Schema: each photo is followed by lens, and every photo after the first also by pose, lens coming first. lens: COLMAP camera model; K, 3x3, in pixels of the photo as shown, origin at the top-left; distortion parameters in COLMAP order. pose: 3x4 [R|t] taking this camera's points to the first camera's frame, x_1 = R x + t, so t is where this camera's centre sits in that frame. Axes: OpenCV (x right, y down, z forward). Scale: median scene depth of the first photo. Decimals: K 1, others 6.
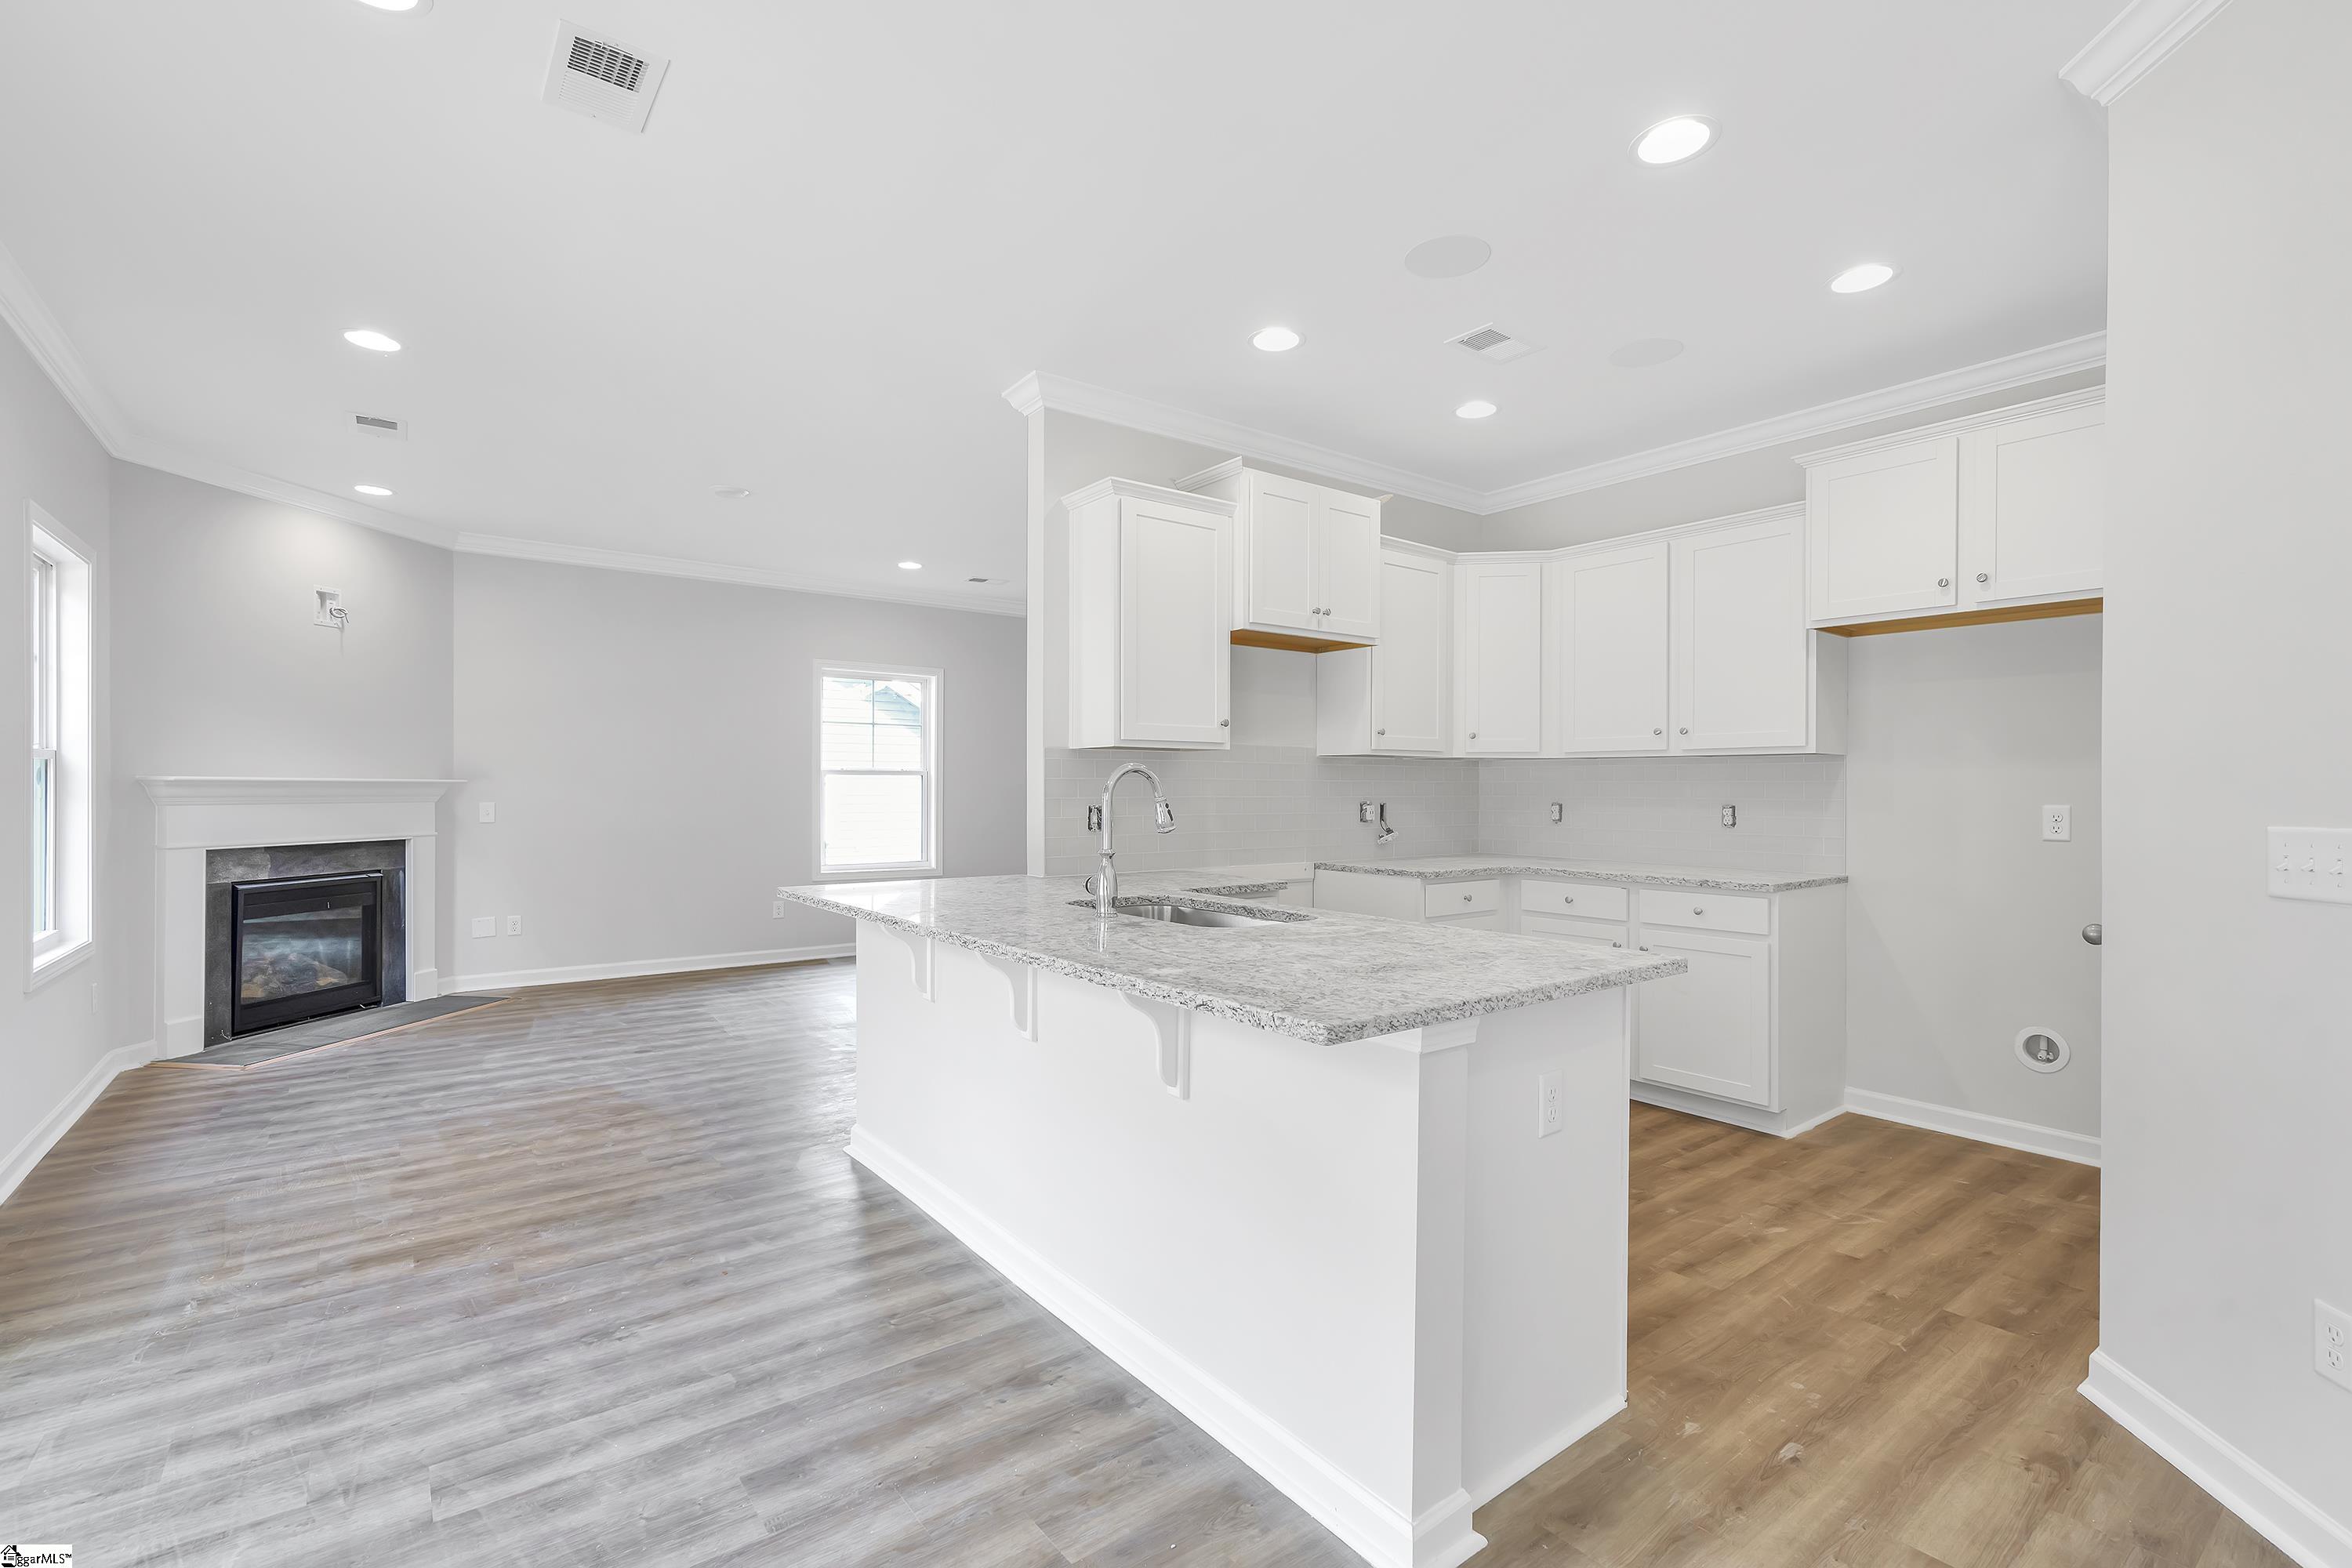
lens RADIAL K [[1055.3, 0, 1175.0], [0, 1055.3, 789.3], [0, 0, 1]] dist [-0.005932, 0.002463]
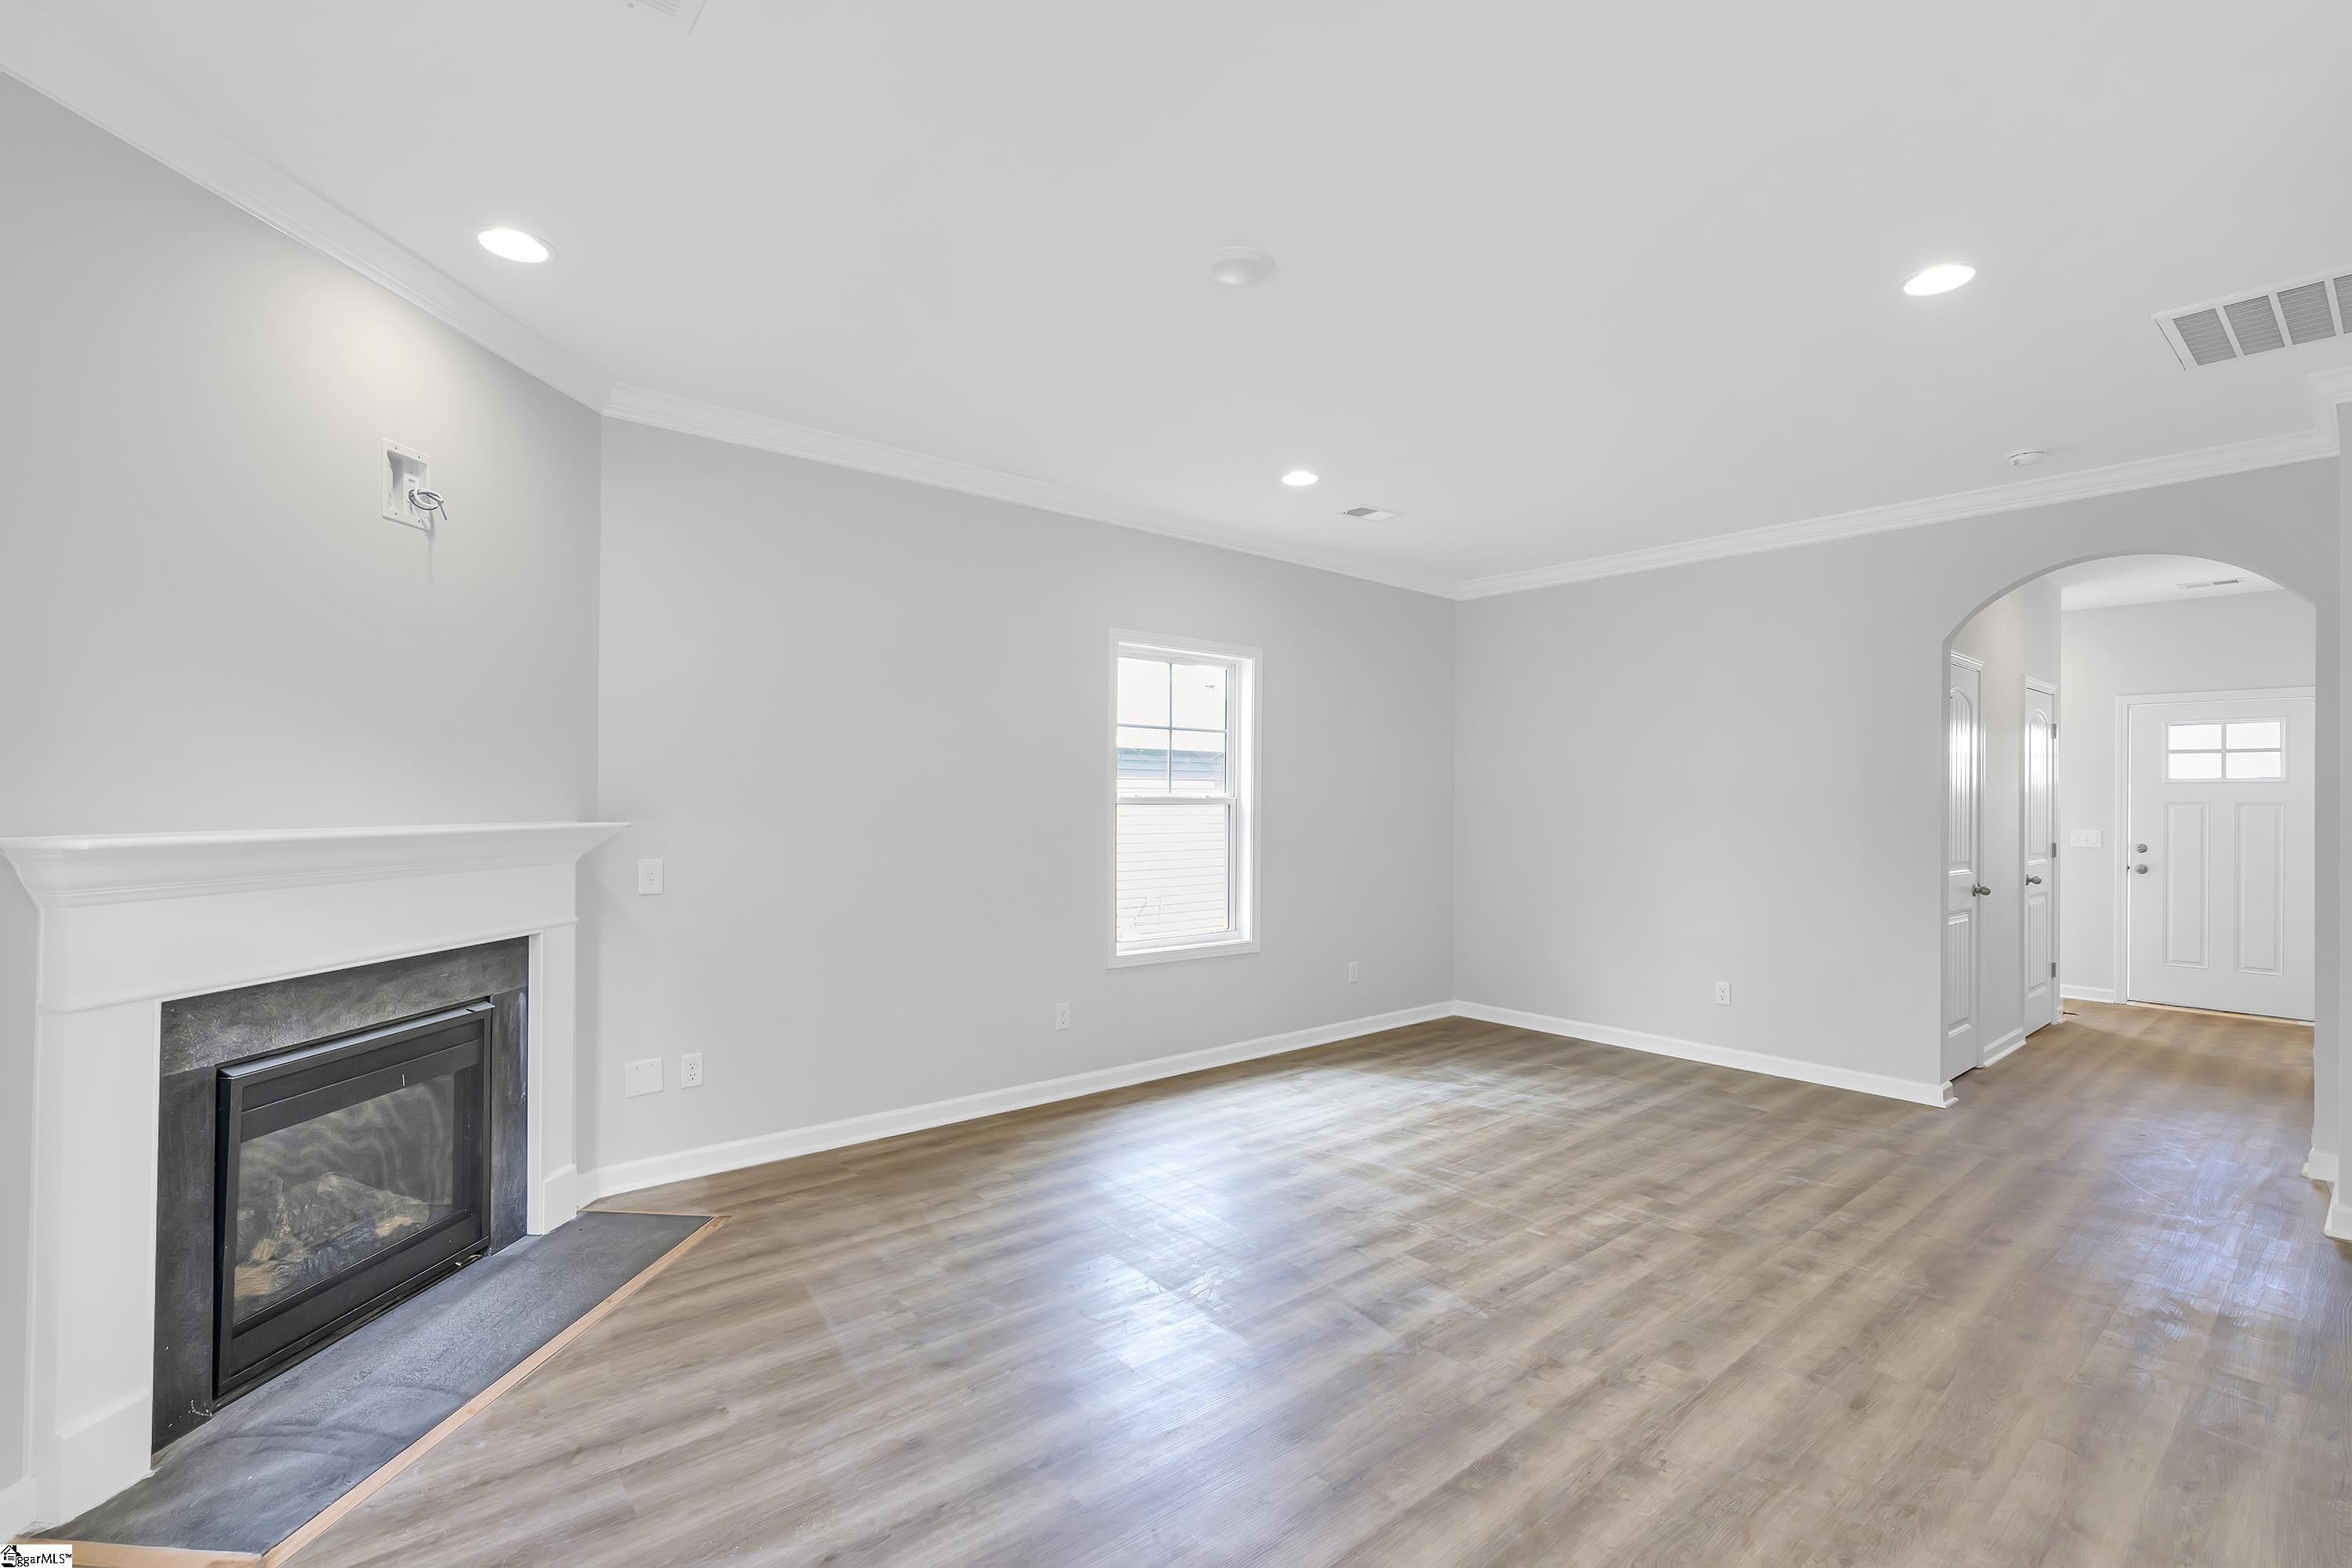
lens RADIAL K [[1055.3, 0, 1173.4], [0, 1055.3, 790.6], [0, 0, 1]] dist [-0.005932, 0.002463]
pose [[0.998715, 0.004343, 0.050496, -0.641363], [-0.003902, 0.999954, -0.008816, -0.033698], [-0.050532, 0.008607, 0.998685, 0.663523]]
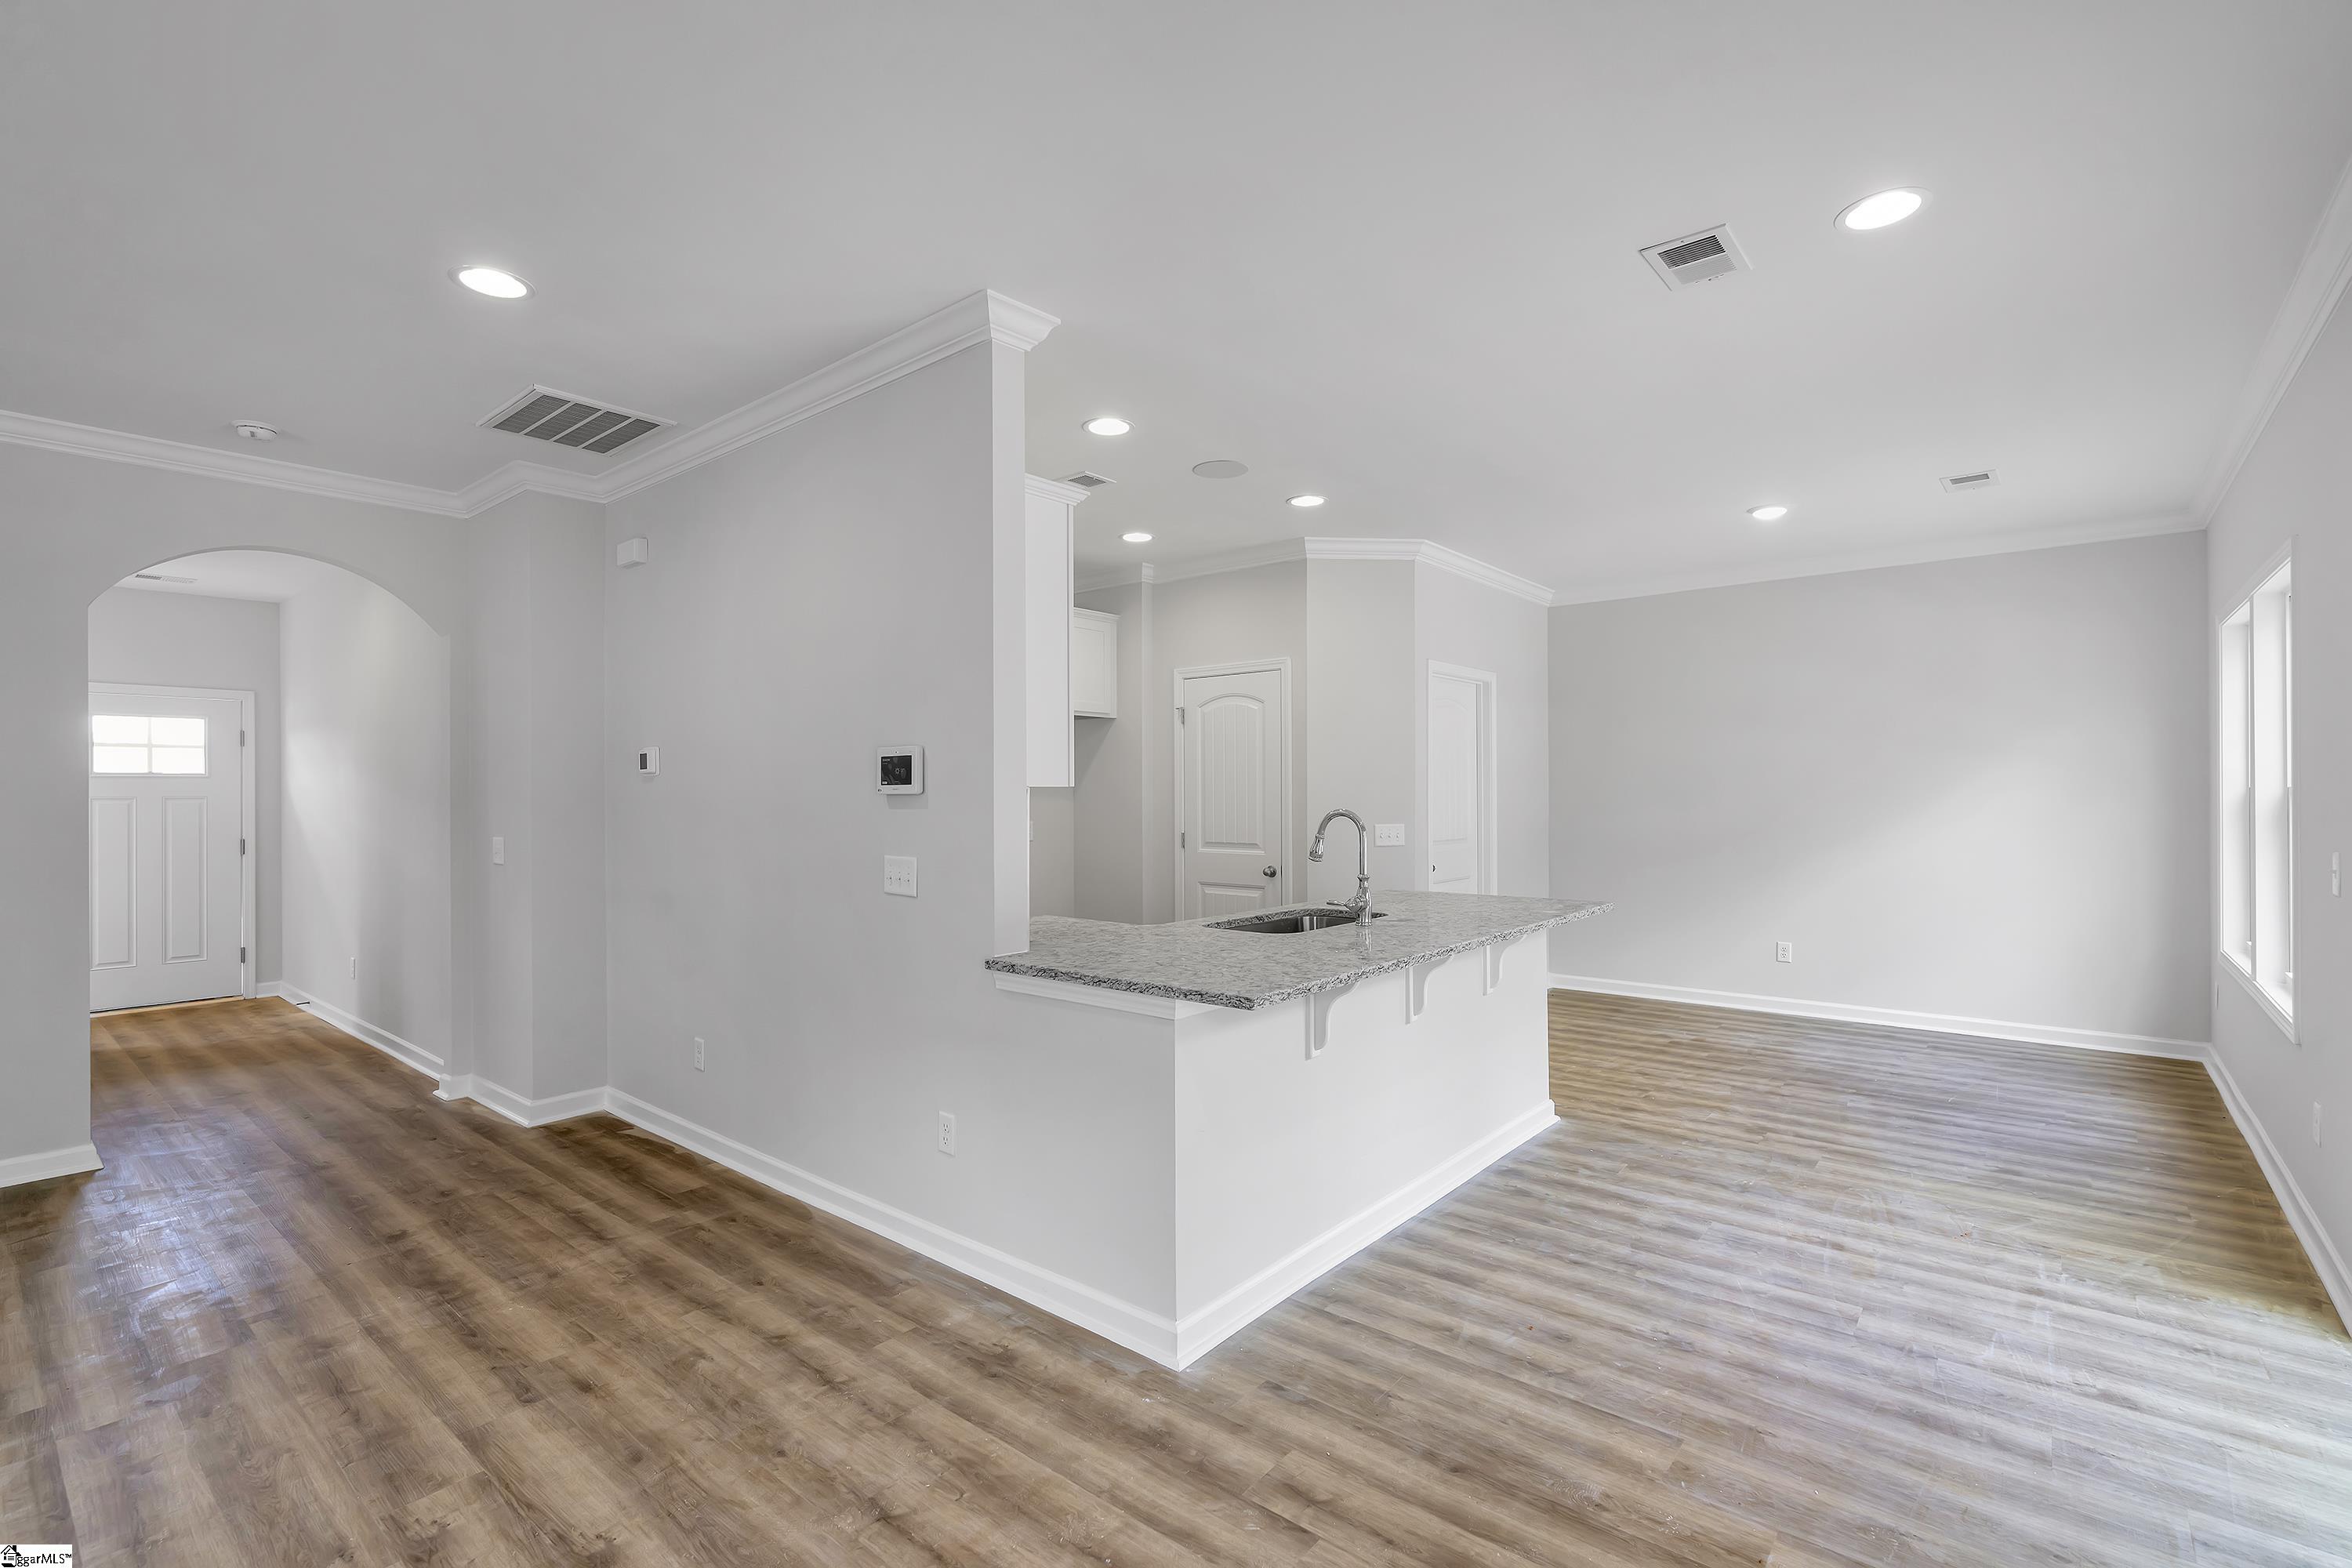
lens RADIAL K [[1055.3, 0, 1176.3], [0, 1055.3, 791.0], [0, 0, 1]] dist [-0.005932, 0.002463]
pose [[-0.222752, -0.000728, 0.974875, -0.894131], [0.008722, 0.999958, 0.002739, -0.036438], [-0.974836, 0.009113, -0.222736, 1.043773]]
